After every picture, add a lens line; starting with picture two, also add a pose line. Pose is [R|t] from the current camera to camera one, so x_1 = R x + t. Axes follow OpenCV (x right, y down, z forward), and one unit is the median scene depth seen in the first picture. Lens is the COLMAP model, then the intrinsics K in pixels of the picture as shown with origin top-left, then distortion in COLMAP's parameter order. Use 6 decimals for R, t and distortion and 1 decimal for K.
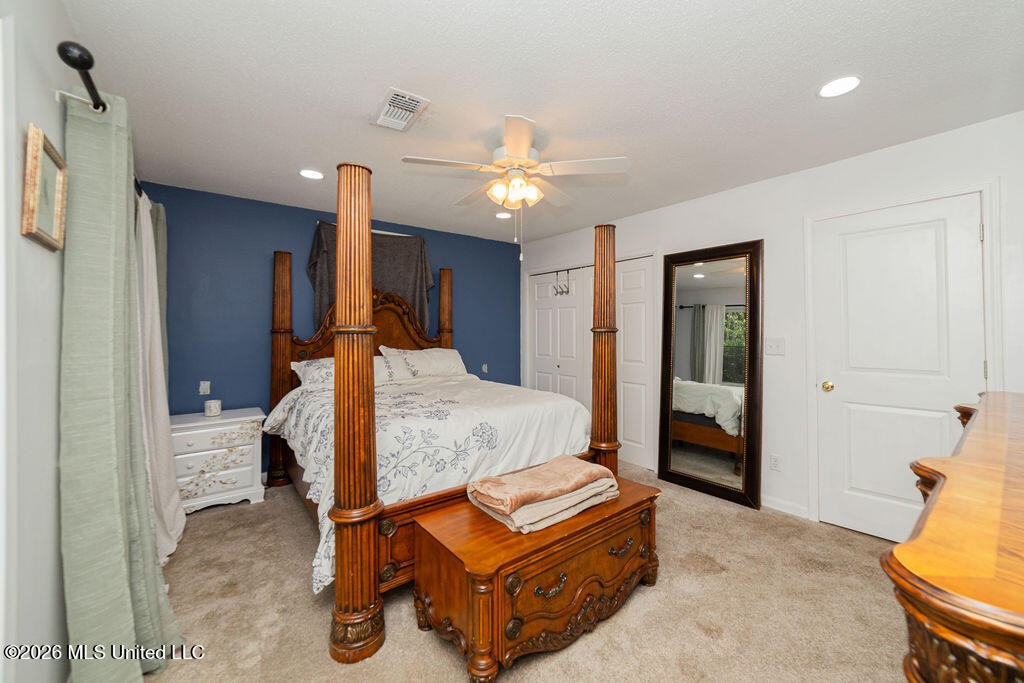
lens RADIAL K [[402.6, 0, 513.6], [0, 402.6, 332.4], [0, 0, 1]] dist [-0.012191, 0.000145]
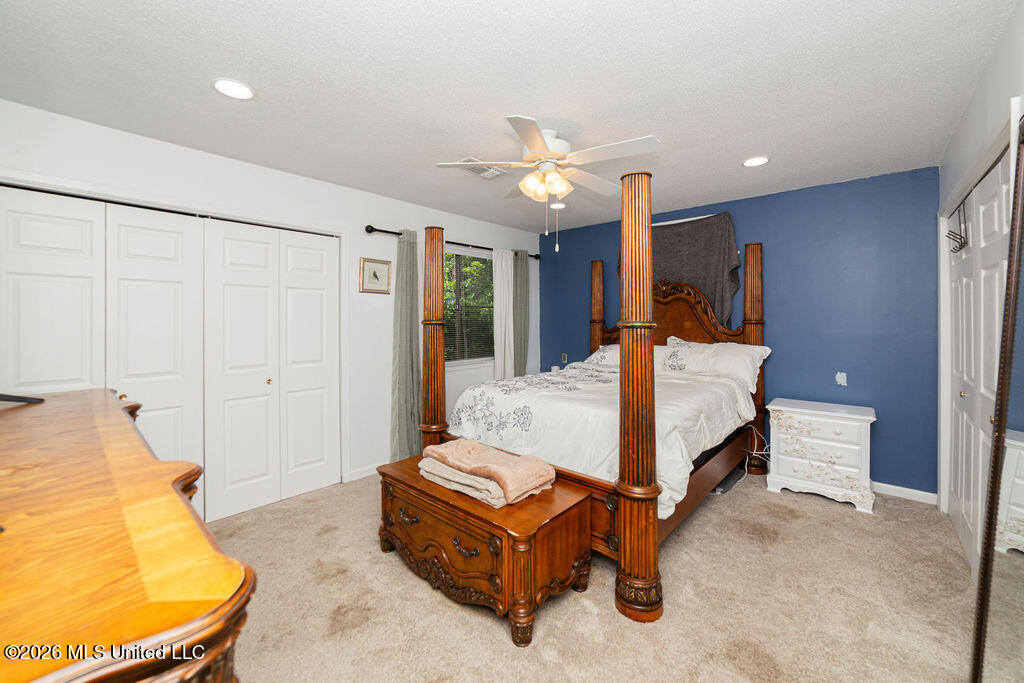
lens RADIAL K [[399.9, 0, 508.8], [0, 399.9, 322.0], [0, 0, 1]] dist [-0.024143, 0.000026]
pose [[0.179443, 0.004249, -0.983759, 0.628878], [-0.003615, 0.999987, 0.003660, -0.005779], [0.983762, 0.002900, 0.179456, 0.478067]]
